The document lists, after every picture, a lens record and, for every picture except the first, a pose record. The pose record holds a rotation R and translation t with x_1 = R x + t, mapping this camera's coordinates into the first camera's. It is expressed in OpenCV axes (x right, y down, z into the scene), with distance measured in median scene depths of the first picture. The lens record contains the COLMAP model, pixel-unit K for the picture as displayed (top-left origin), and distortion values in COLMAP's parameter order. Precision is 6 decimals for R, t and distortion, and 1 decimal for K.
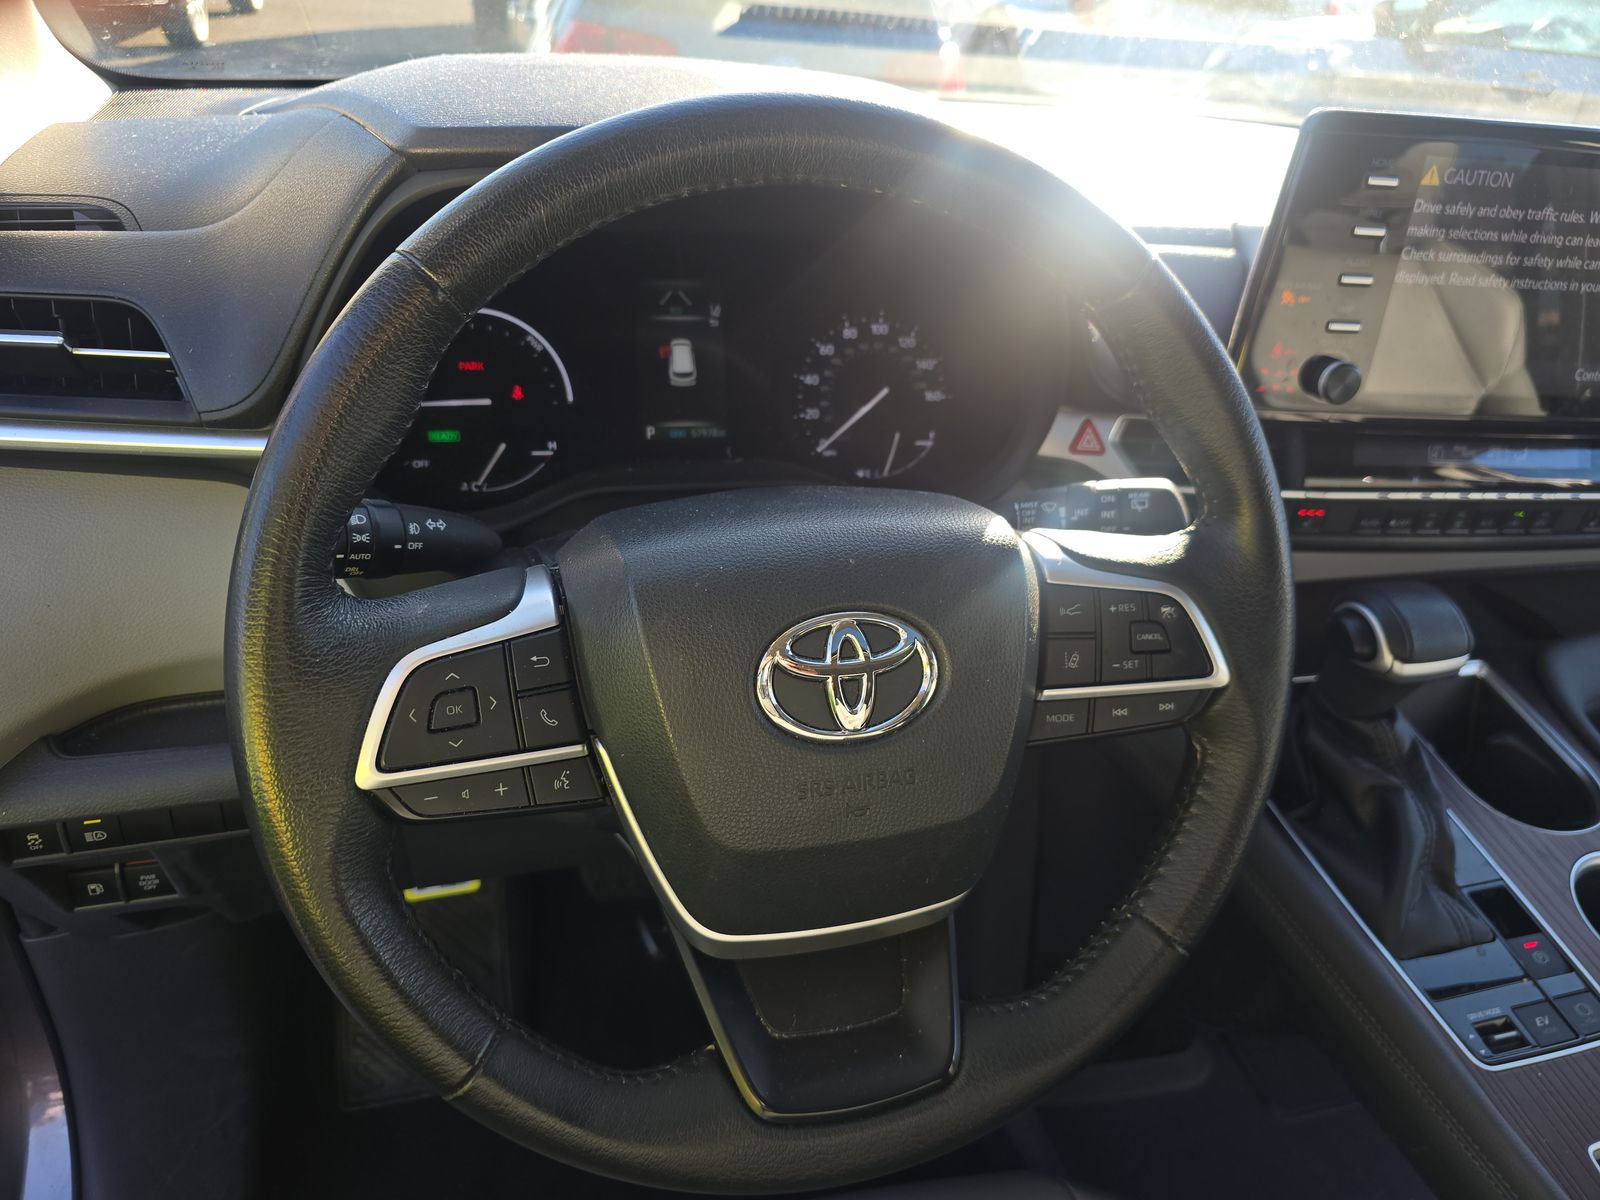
lens RADIAL K [[1073.8, 0, 806.7], [0, 1073.8, 611.2], [0, 0, 1]] dist [0.023960, -0.013902]
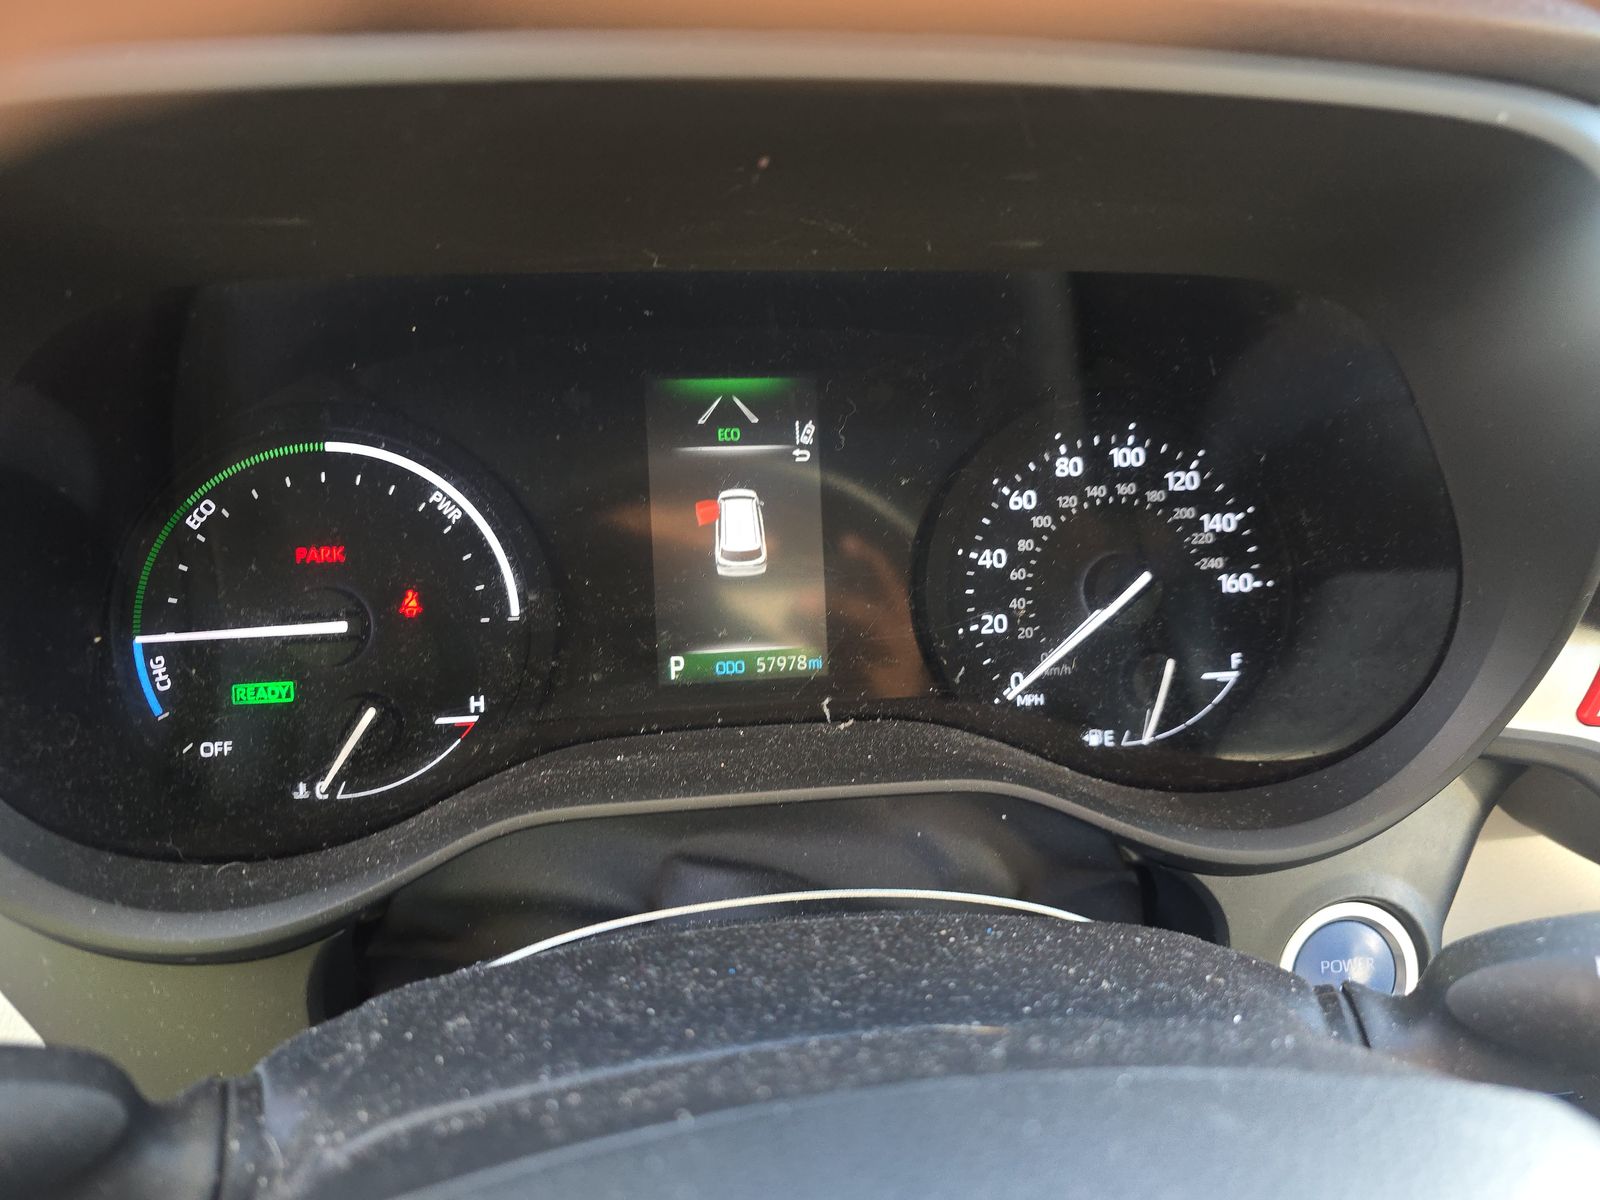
lens RADIAL K [[1073.8, 0, 792.4], [0, 1073.8, 596.0], [0, 0, 1]] dist [0.023960, -0.013902]
pose [[0.992361, -0.015578, -0.122380, -0.027243], [-0.000390, 0.991594, -0.129387, -0.132319], [0.123366, 0.128446, 0.984013, 0.492558]]
